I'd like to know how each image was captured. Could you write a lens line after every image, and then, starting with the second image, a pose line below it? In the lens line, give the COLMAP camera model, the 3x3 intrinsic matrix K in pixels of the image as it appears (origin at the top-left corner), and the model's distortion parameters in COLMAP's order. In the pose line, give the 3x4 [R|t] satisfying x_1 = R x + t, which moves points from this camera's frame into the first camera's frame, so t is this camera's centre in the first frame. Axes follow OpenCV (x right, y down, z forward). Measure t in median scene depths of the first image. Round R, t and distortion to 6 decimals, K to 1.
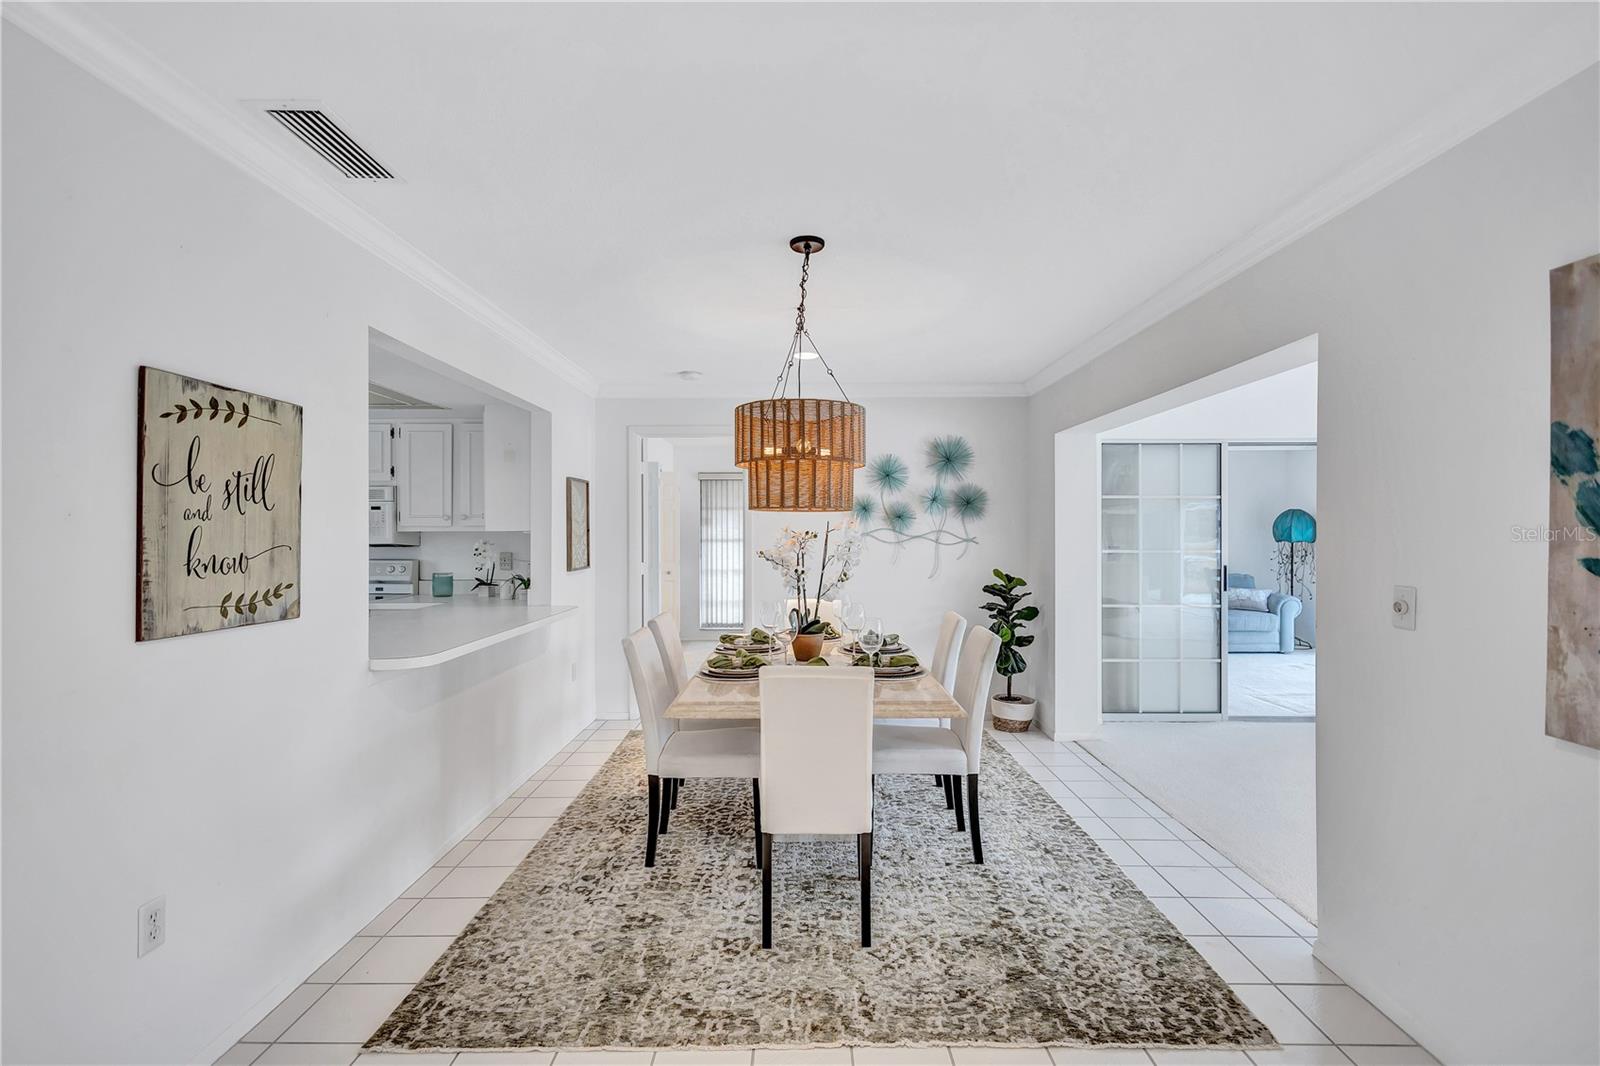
lens RADIAL K [[736.3, 0, 800.6], [0, 736.3, 534.4], [0, 0, 1]] dist [-0.000418, 0.000028]
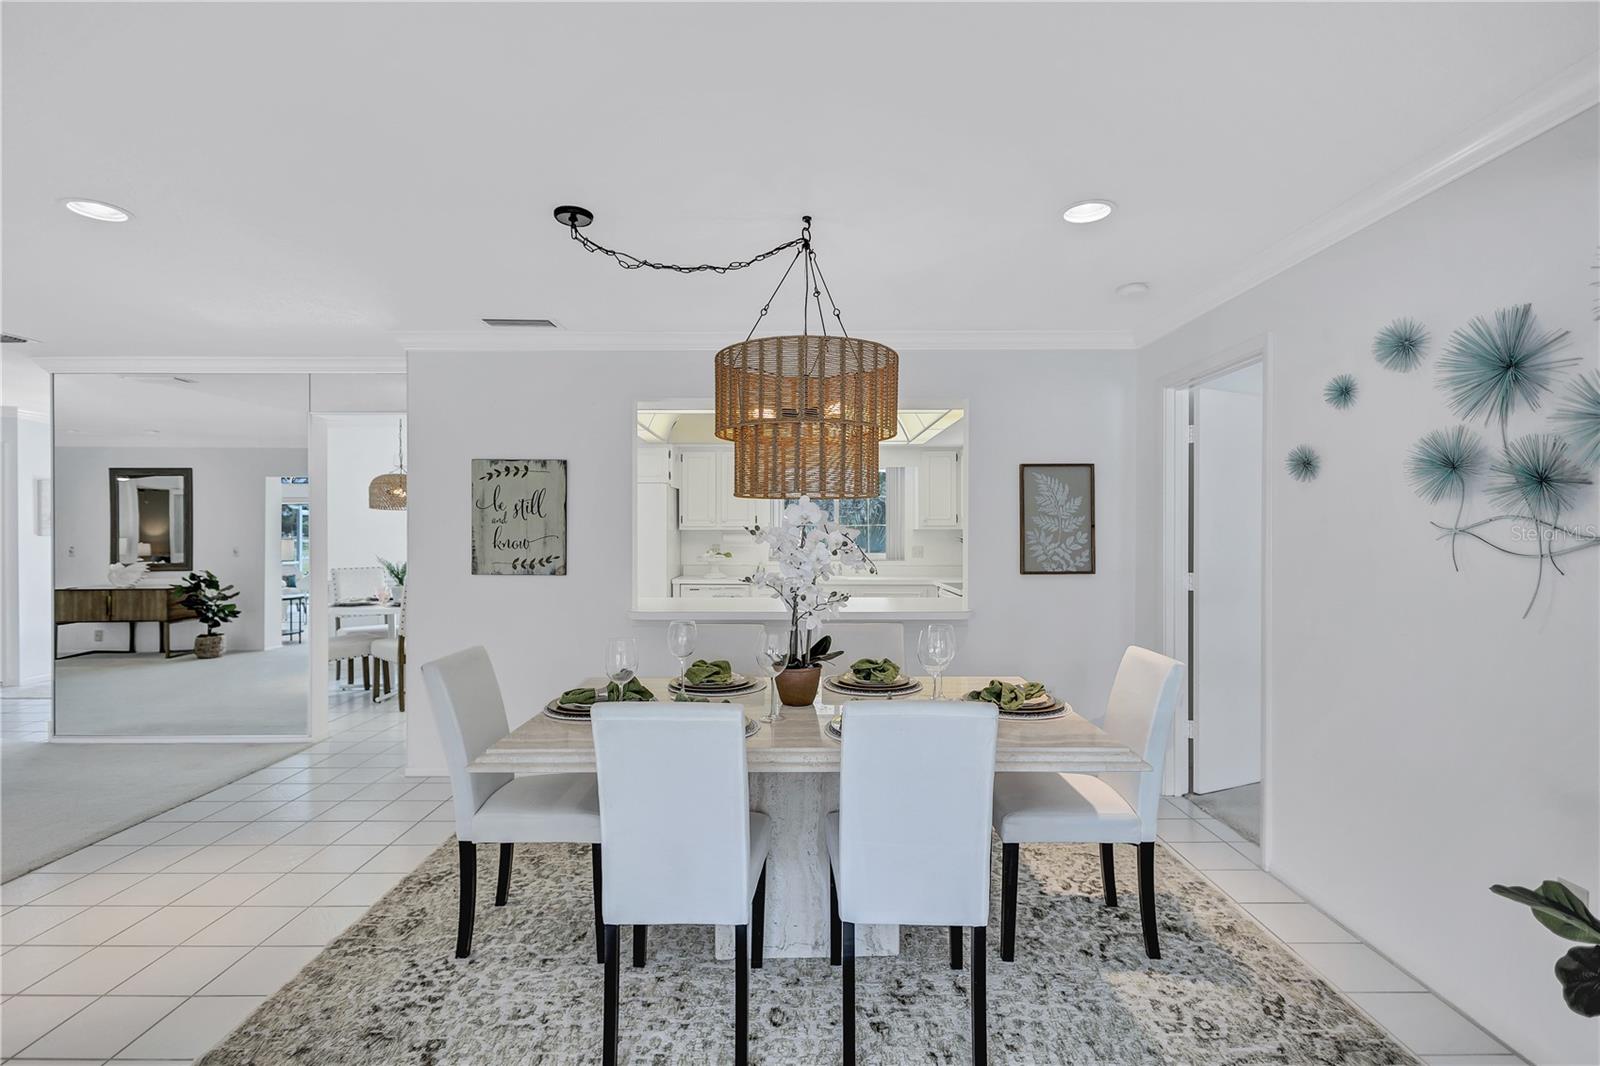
lens RADIAL K [[736.3, 0, 797.6], [0, 736.3, 531.2], [0, 0, 1]] dist [-0.000418, 0.000028]
pose [[-0.000163, 0.003637, -0.999993, 1.280938], [-0.000055, 0.999993, 0.003637, -0.003561], [1.000000, 0.000055, -0.000162, 1.754018]]
